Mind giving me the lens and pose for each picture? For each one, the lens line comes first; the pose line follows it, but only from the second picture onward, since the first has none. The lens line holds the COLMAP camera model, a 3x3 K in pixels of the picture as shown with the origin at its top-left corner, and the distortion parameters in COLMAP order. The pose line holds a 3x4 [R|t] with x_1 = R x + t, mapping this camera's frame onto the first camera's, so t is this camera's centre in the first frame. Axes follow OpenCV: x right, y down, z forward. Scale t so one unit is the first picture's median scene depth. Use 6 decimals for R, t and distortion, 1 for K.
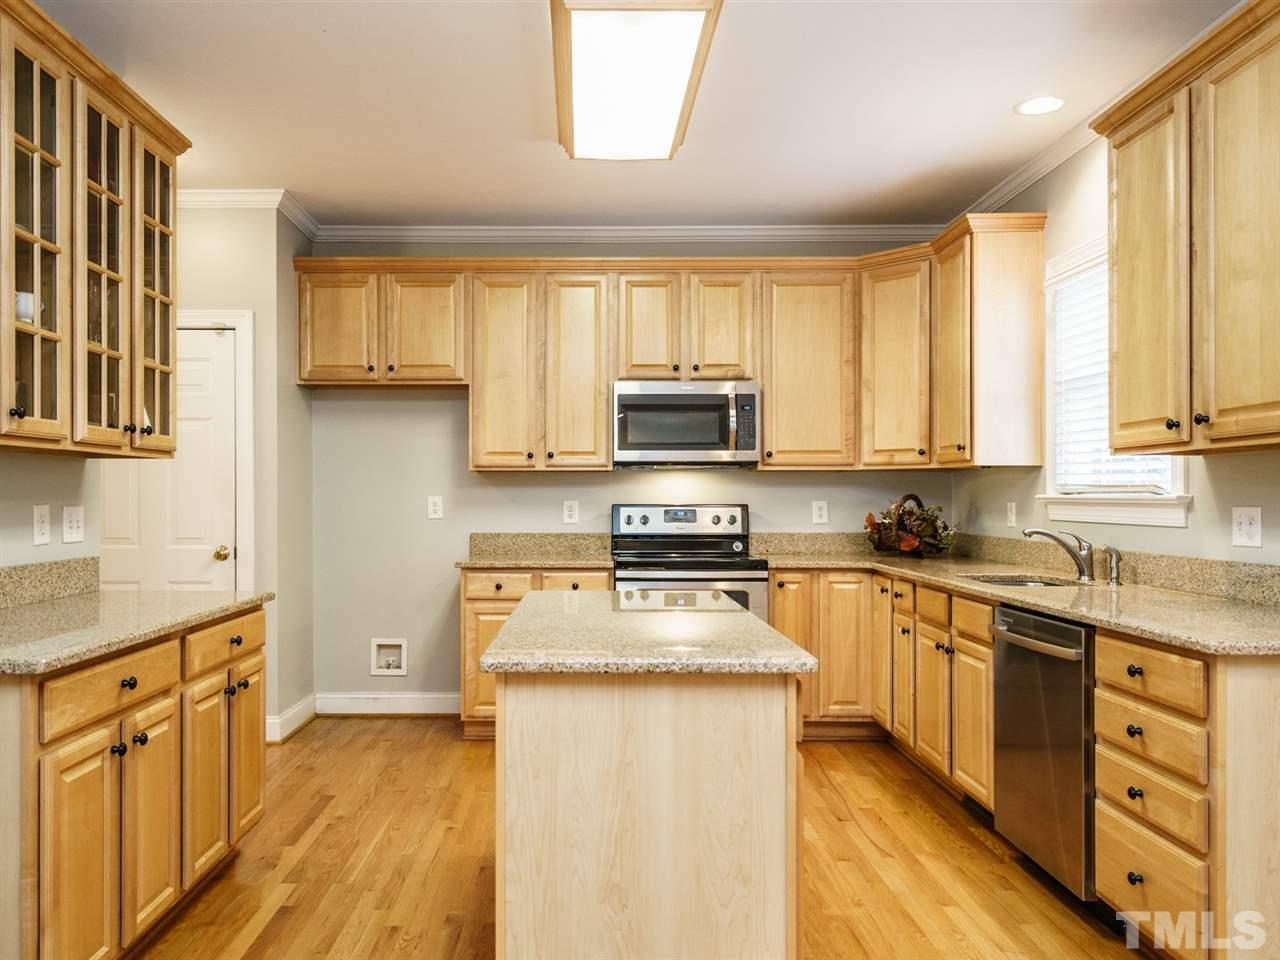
lens RADIAL K [[955.1, 0, 585.6], [0, 955.1, 498.4], [0, 0, 1]] dist [0.007360, 0.001023]
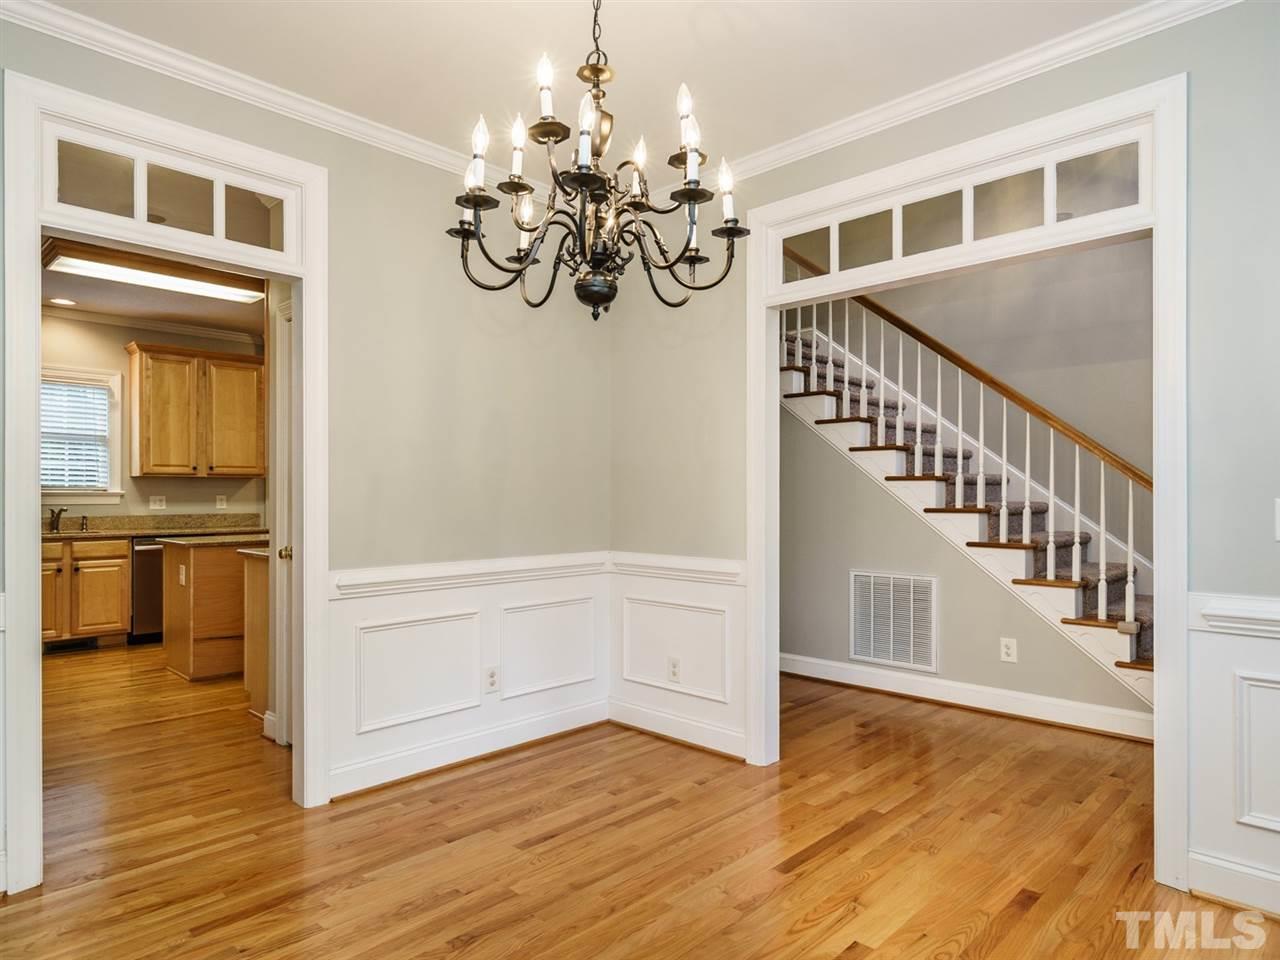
lens RADIAL K [[773.9, 0, 640.0], [0, 773.9, 480.0], [0, 0, 1]] dist [0.005086, 0.000885]
pose [[-0.721951, 0.024341, 0.691516, -1.208575], [0.006439, 0.999574, -0.028463, 0.022824], [-0.691915, -0.016096, -0.721800, 1.027473]]
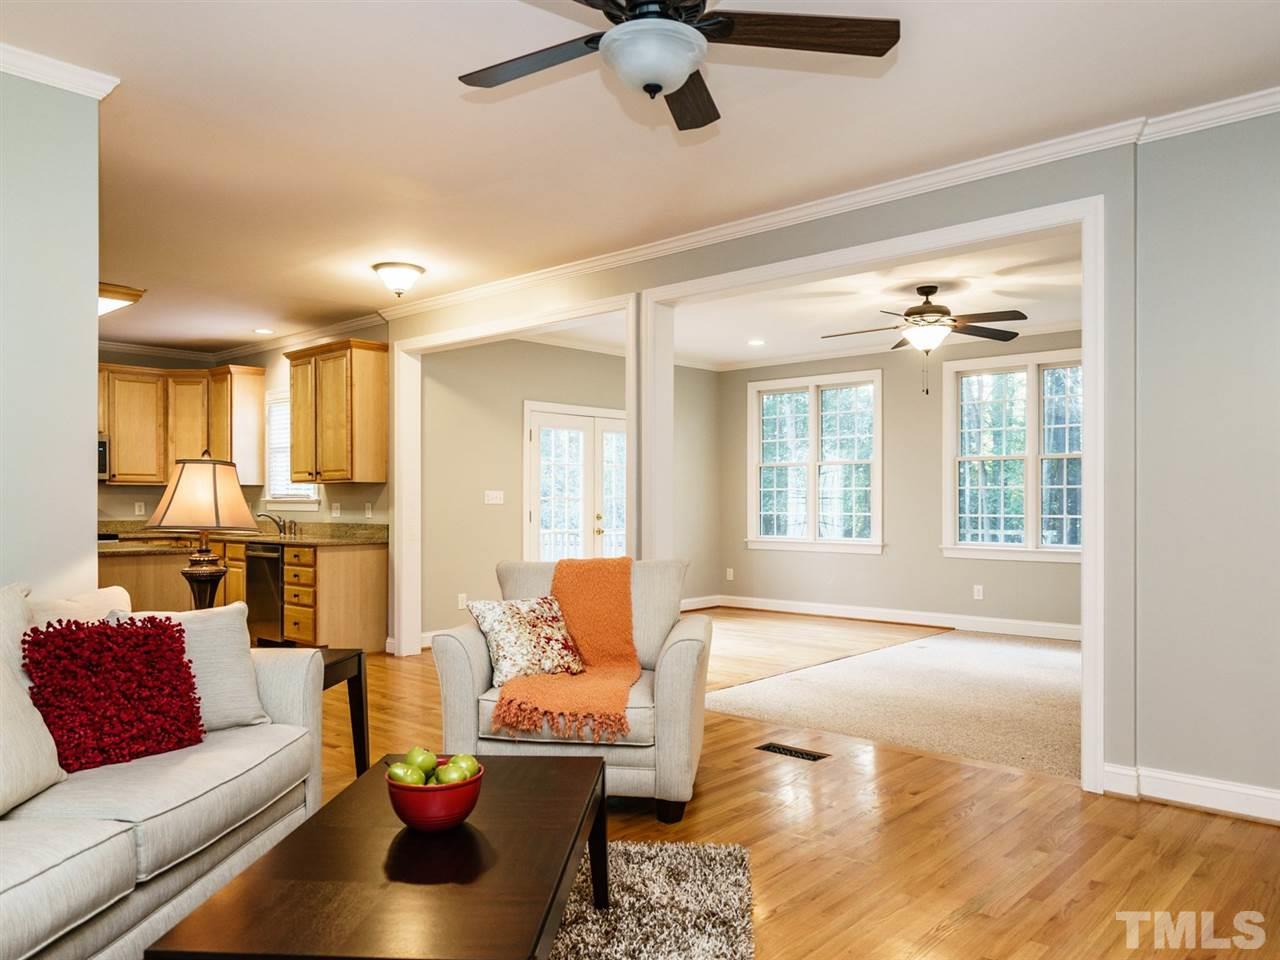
lens RADIAL K [[926.9, 0, 639.5], [0, 926.9, 502.1], [0, 0, 1]] dist [-0.001984, -0.001972]
pose [[0.667308, 0.000320, 0.744782, -0.450993], [0.001357, 0.999998, -0.001645, 0.007211], [-0.744780, 0.002109, 0.667306, -0.899189]]
